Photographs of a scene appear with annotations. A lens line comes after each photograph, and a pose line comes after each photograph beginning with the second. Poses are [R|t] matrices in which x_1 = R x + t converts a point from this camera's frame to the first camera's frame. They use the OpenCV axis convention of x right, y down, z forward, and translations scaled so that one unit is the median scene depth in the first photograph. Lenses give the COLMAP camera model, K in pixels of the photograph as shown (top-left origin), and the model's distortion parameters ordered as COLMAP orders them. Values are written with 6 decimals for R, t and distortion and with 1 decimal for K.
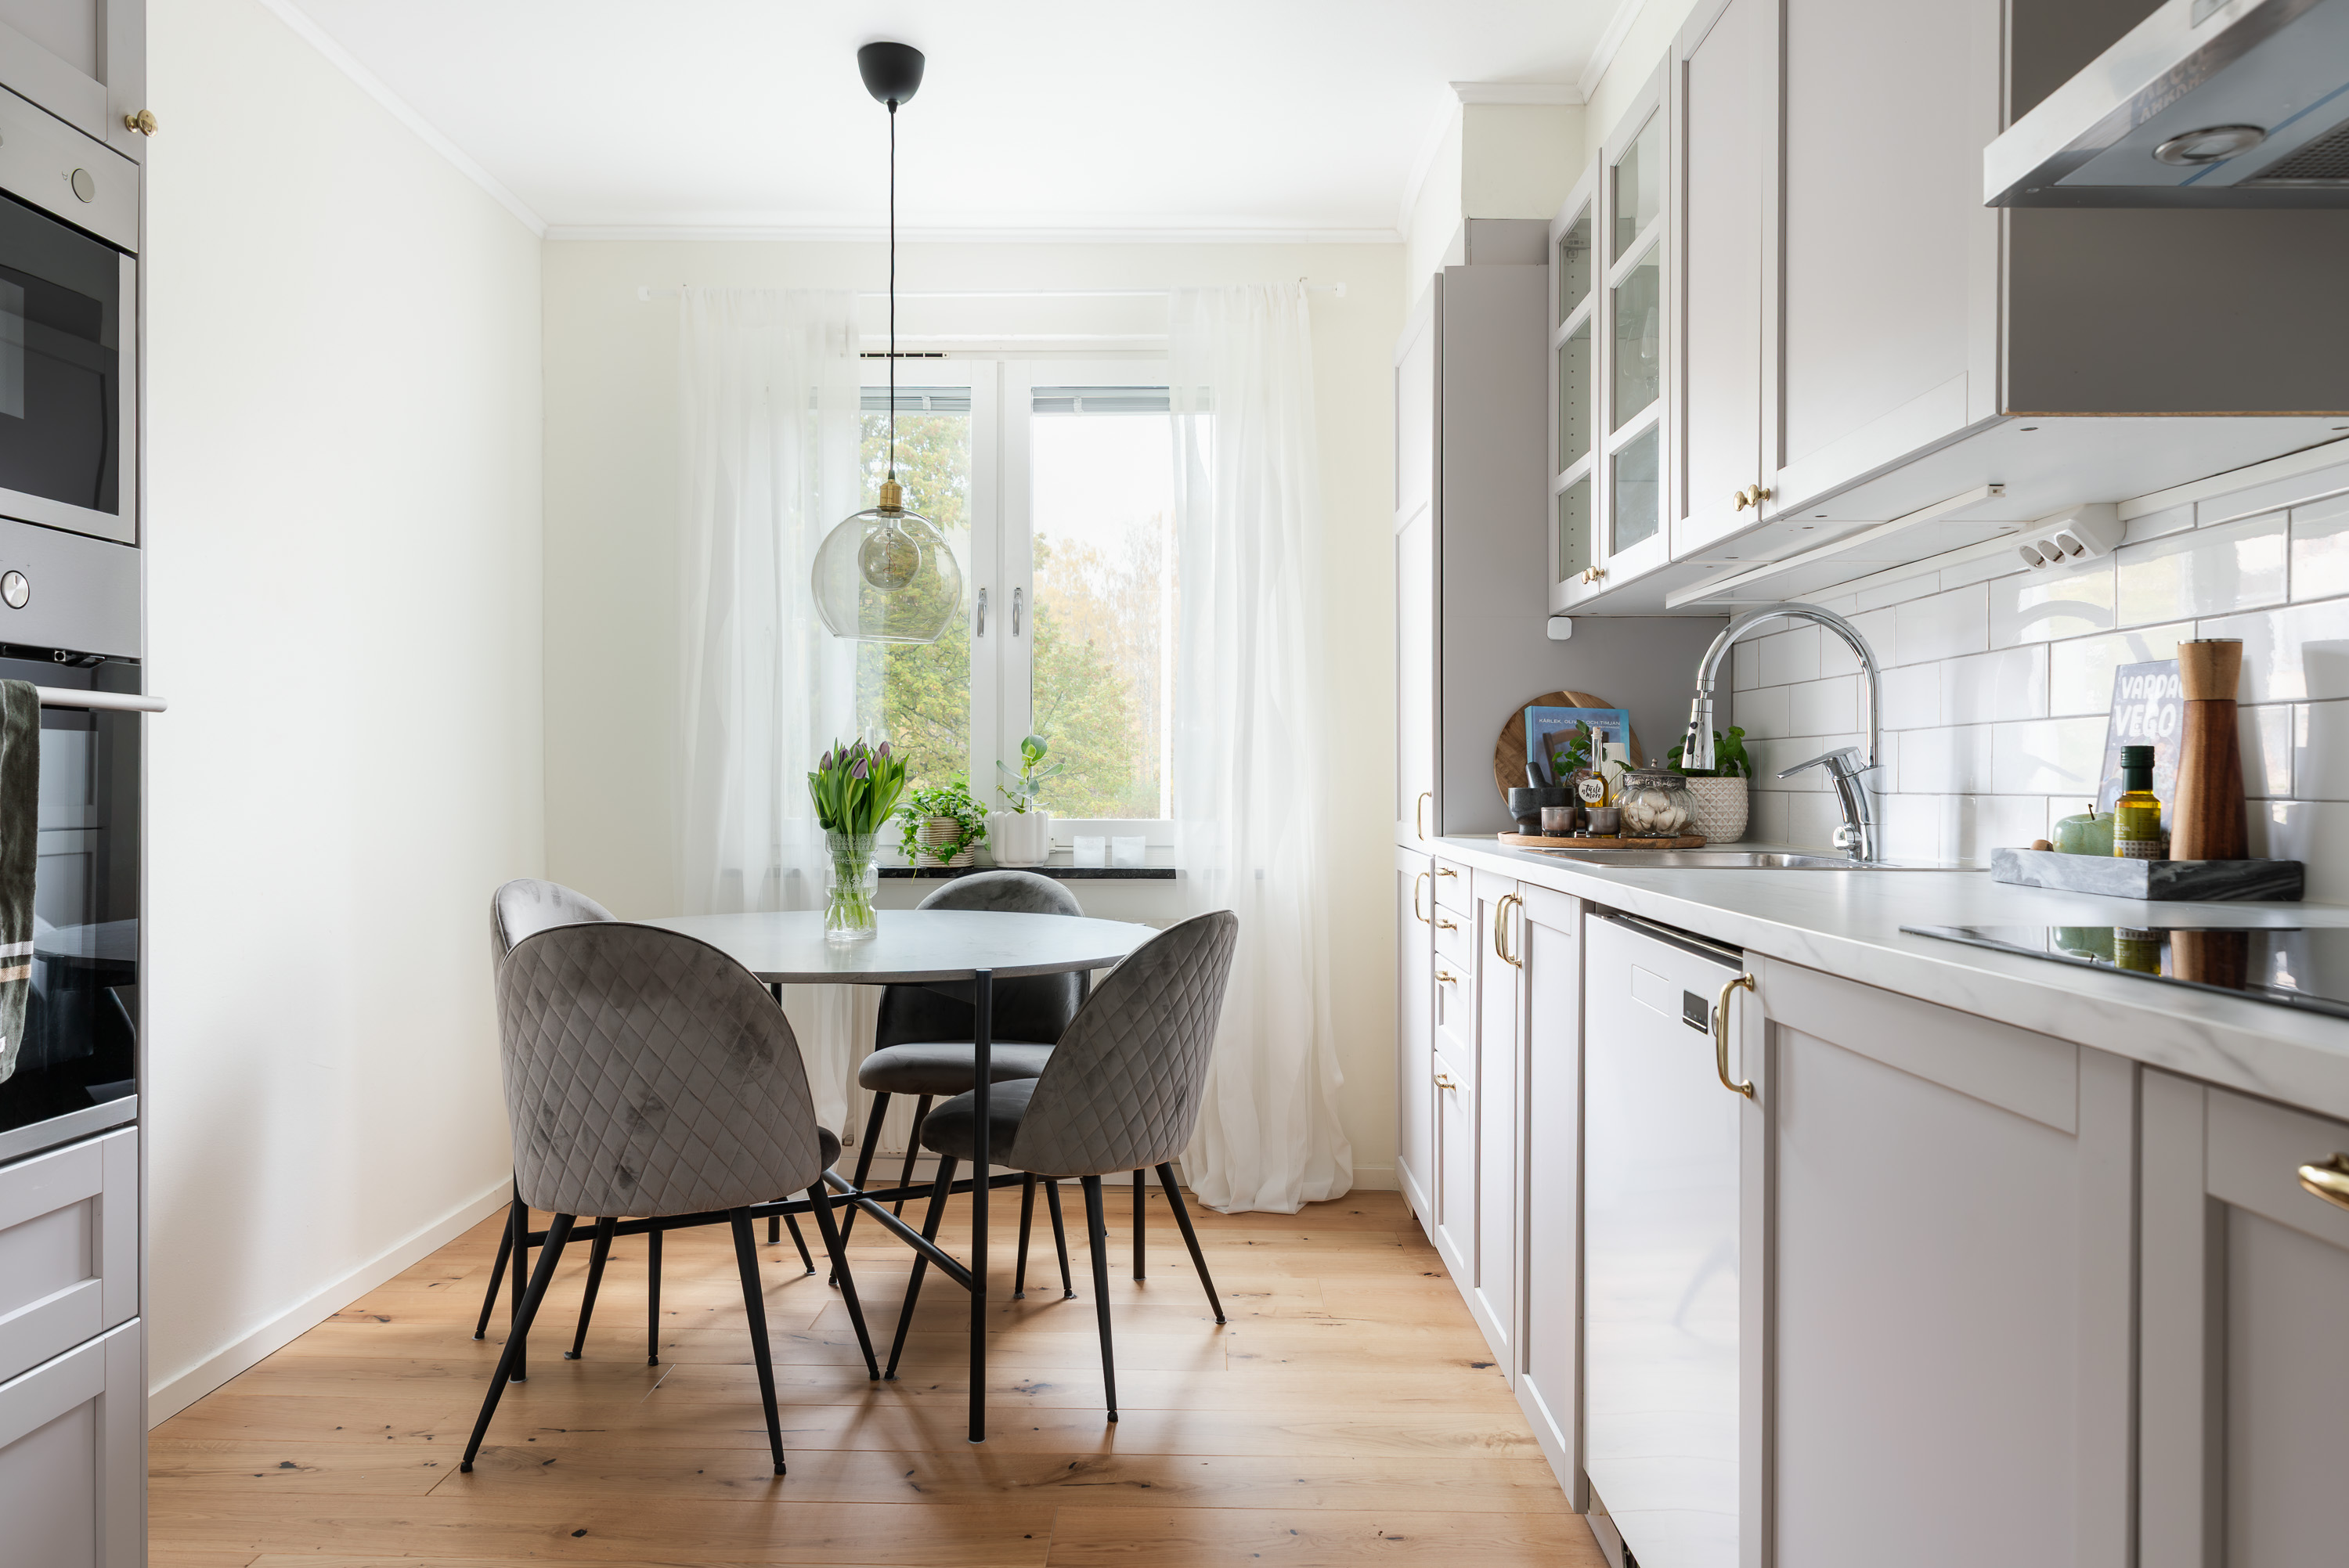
lens RADIAL K [[1598.6, 0, 1173.4], [0, 1598.6, 780.1], [0, 0, 1]] dist [0.006552, 0.002808]
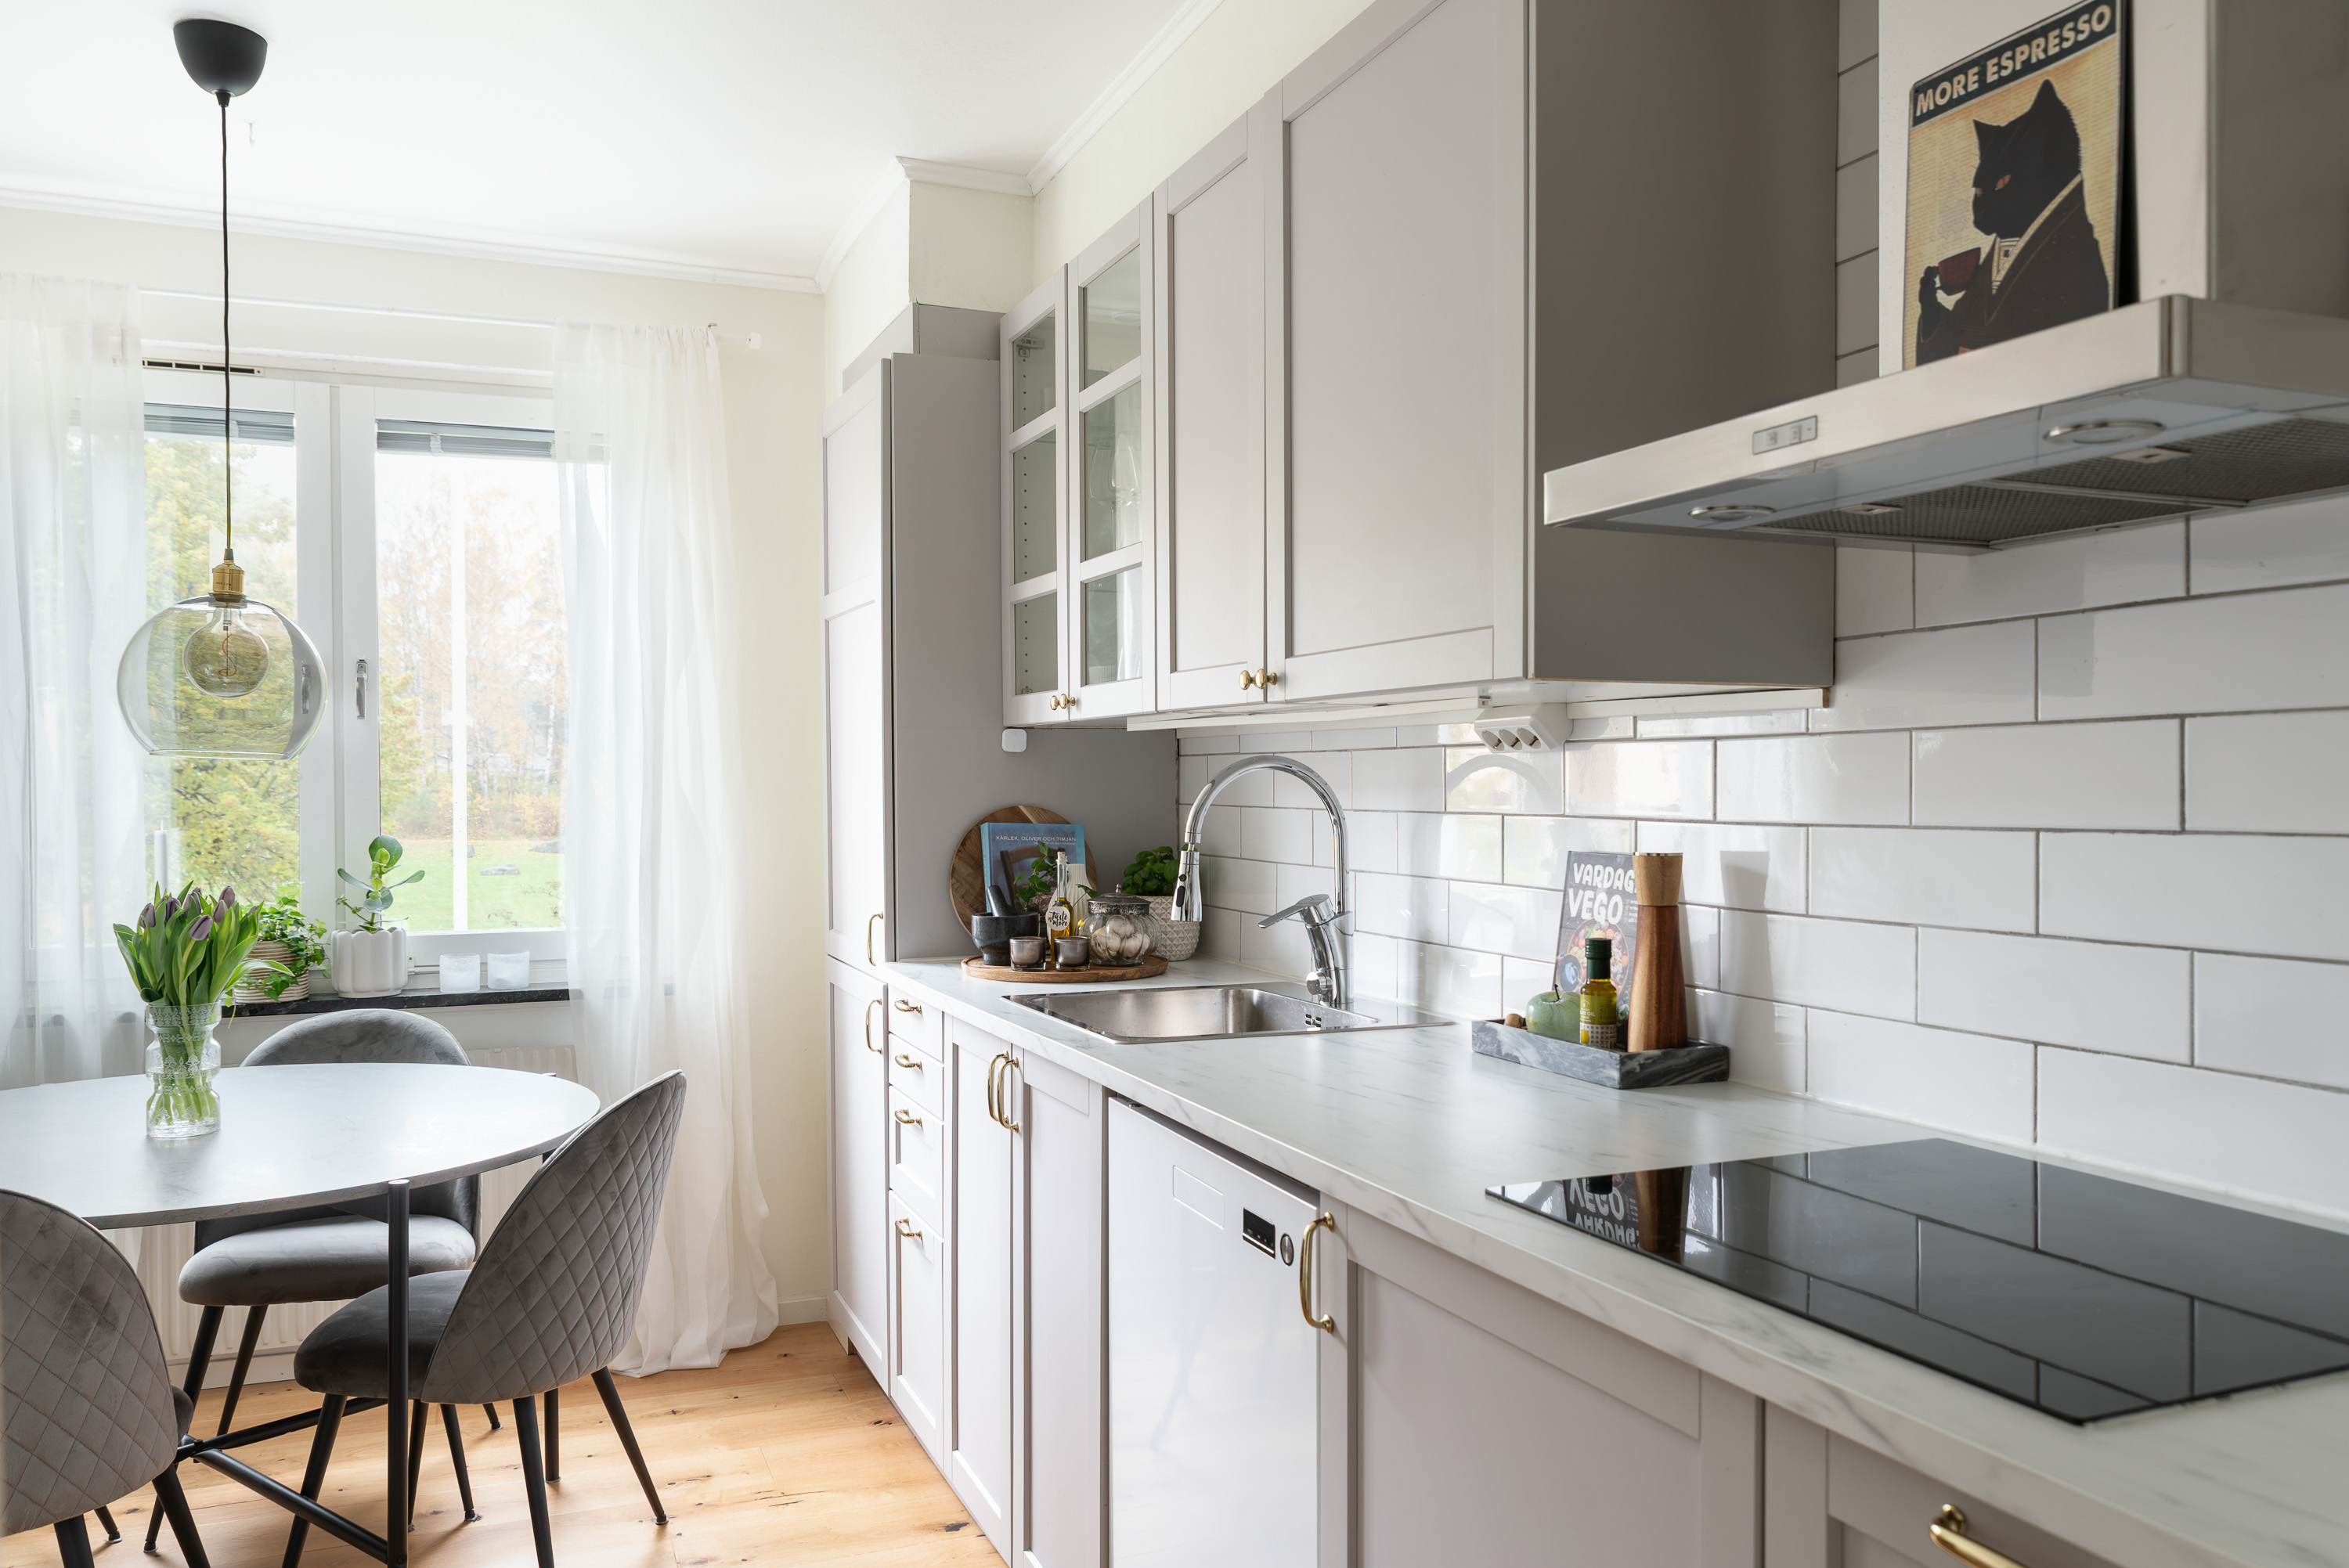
lens RADIAL K [[1732.7, 0, 1175.1], [0, 1732.7, 788.1], [0, 0, 1]] dist [0.002251, -0.005188]
pose [[0.919577, -0.011130, 0.392752, -0.084799], [0.006348, 0.999889, 0.013474, -0.084602], [-0.392859, -0.009897, 0.919546, 0.002068]]
